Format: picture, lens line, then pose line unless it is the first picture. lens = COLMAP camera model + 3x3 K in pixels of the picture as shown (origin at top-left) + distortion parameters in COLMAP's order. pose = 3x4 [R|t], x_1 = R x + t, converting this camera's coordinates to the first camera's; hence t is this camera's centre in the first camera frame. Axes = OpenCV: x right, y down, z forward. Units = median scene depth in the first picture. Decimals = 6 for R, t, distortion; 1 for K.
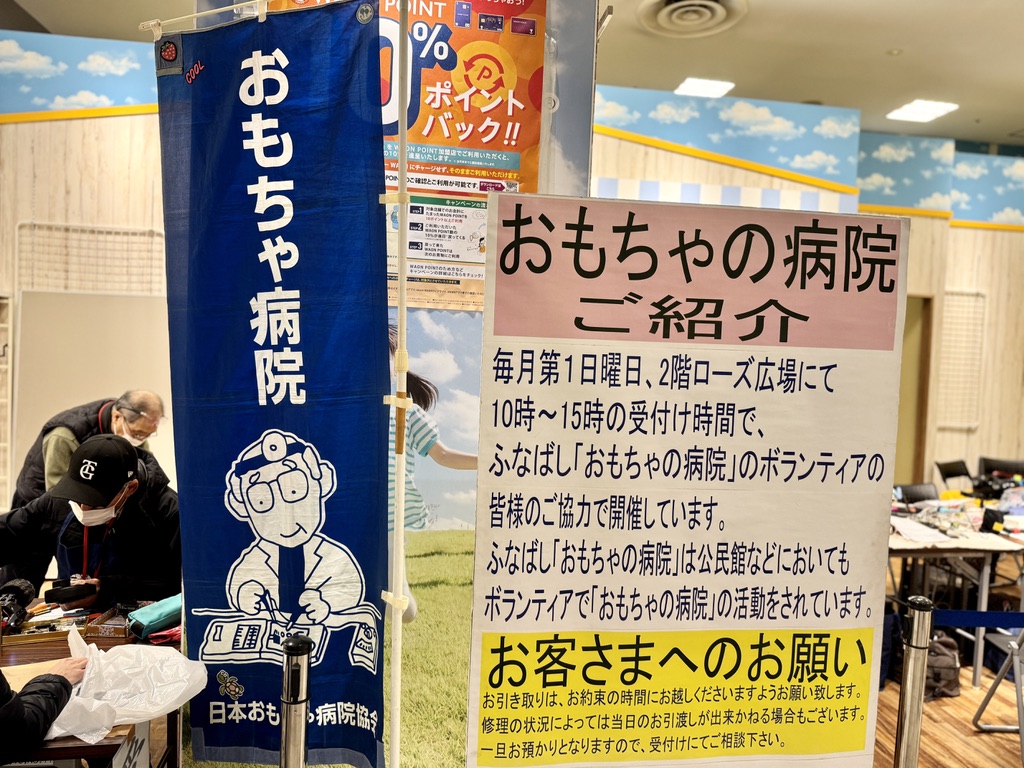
lens RADIAL K [[722.4, 0, 512.0], [0, 722.4, 384.0], [0, 0, 1]] dist [0.042891, -0.051296]
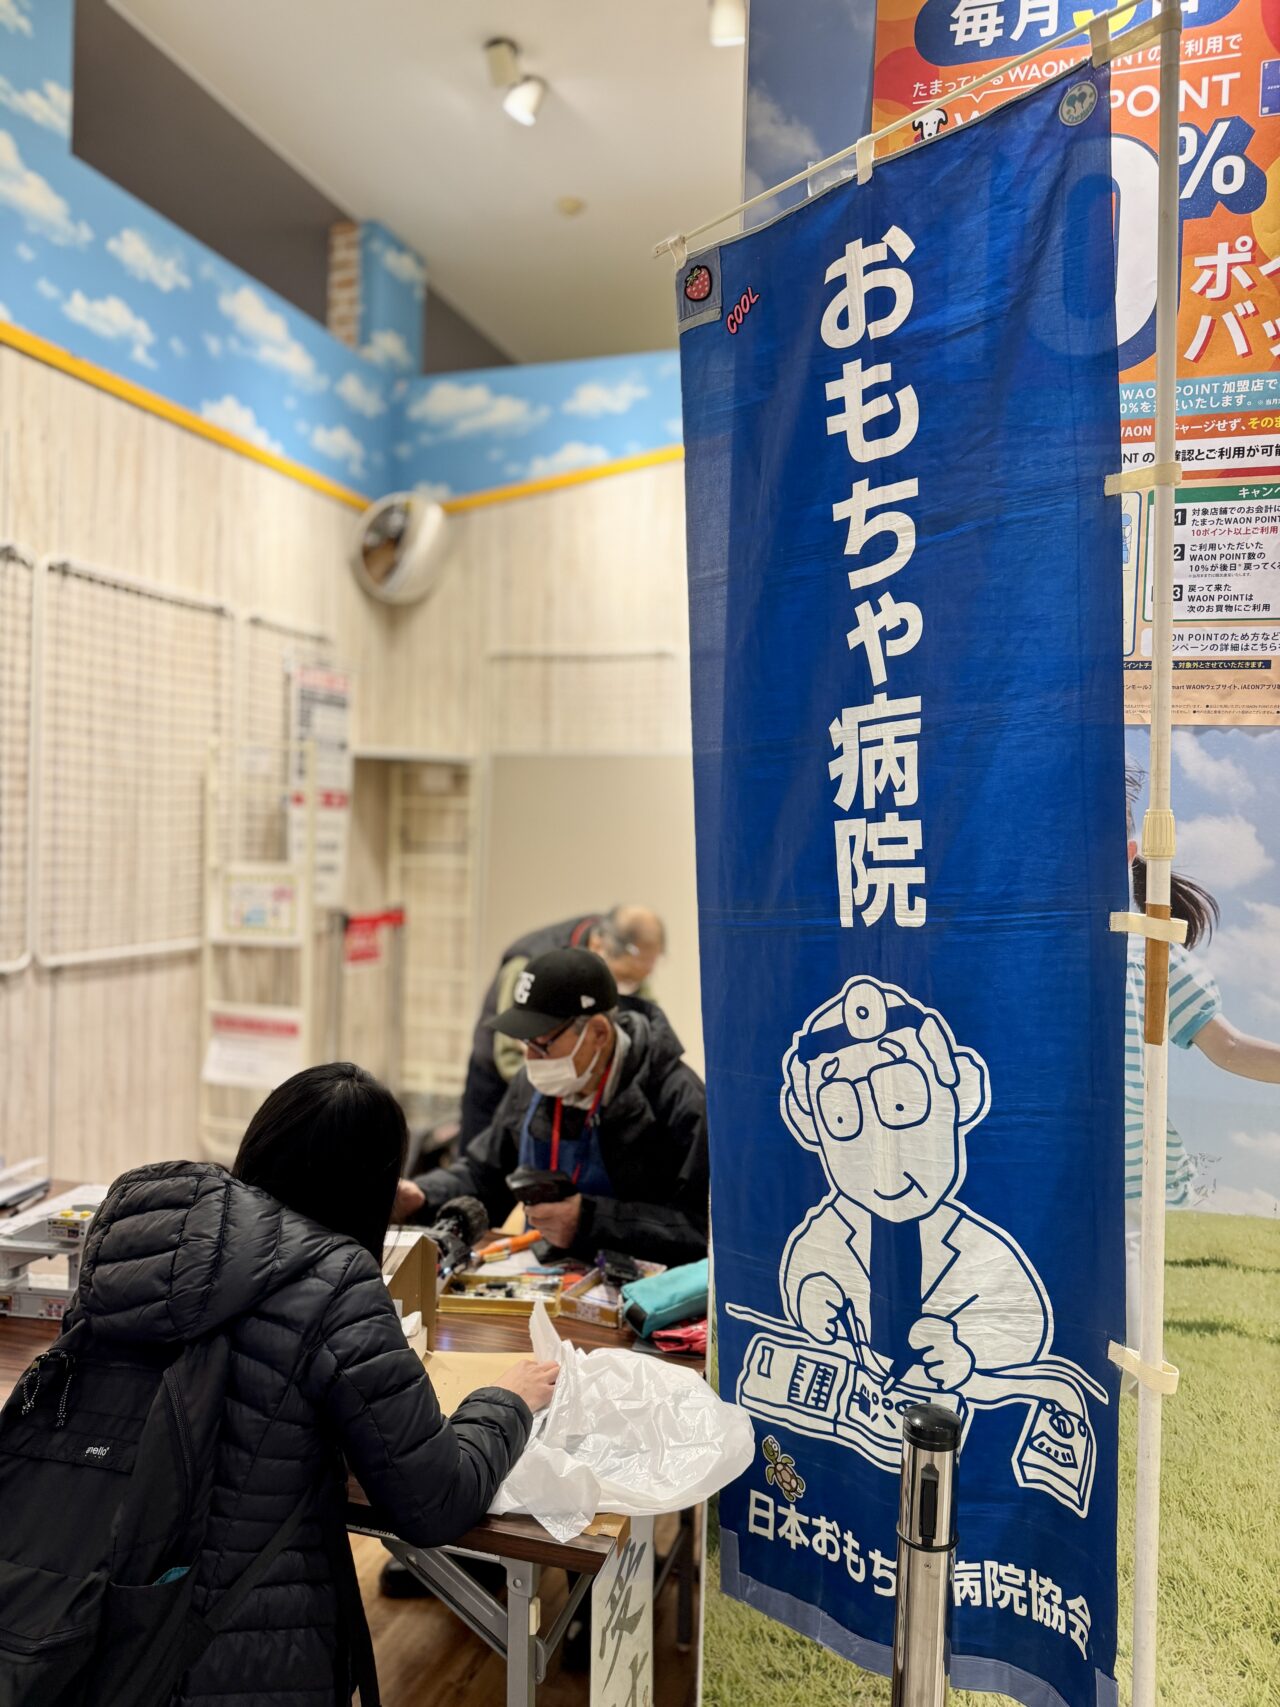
lens RADIAL K [[1204.2, 0, 723.5], [0, 1204.2, 853.5], [0, 0, 1]] dist [0.042891, -0.051296]
pose [[0.882629, -0.000626, -0.470070, -0.021123], [-0.012319, 0.999625, -0.024462, -0.000603], [0.469909, 0.027381, 0.882290, 0.206410]]
